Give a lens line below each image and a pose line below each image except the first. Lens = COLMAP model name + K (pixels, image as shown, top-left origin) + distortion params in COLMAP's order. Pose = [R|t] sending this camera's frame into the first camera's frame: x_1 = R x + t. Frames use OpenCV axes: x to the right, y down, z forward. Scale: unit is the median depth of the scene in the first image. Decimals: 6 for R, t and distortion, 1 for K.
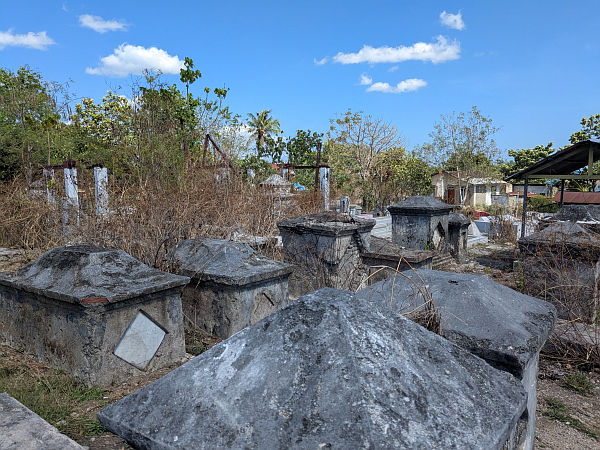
lens RADIAL K [[527.2, 0, 300.0], [0, 527.2, 225.0], [0, 0, 1]] dist [0.072868, -0.011110]
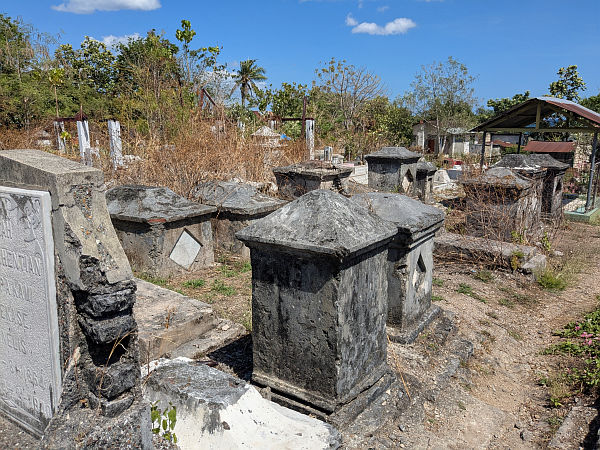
lens RADIAL K [[527.2, 0, 300.0], [0, 527.2, 225.0], [0, 0, 1]] dist [0.072868, -0.011110]
pose [[0.999499, -0.004161, 0.031380, -0.014108], [0.001173, 0.995510, 0.094648, 0.006080], [-0.031633, -0.094564, 0.995016, -0.171674]]
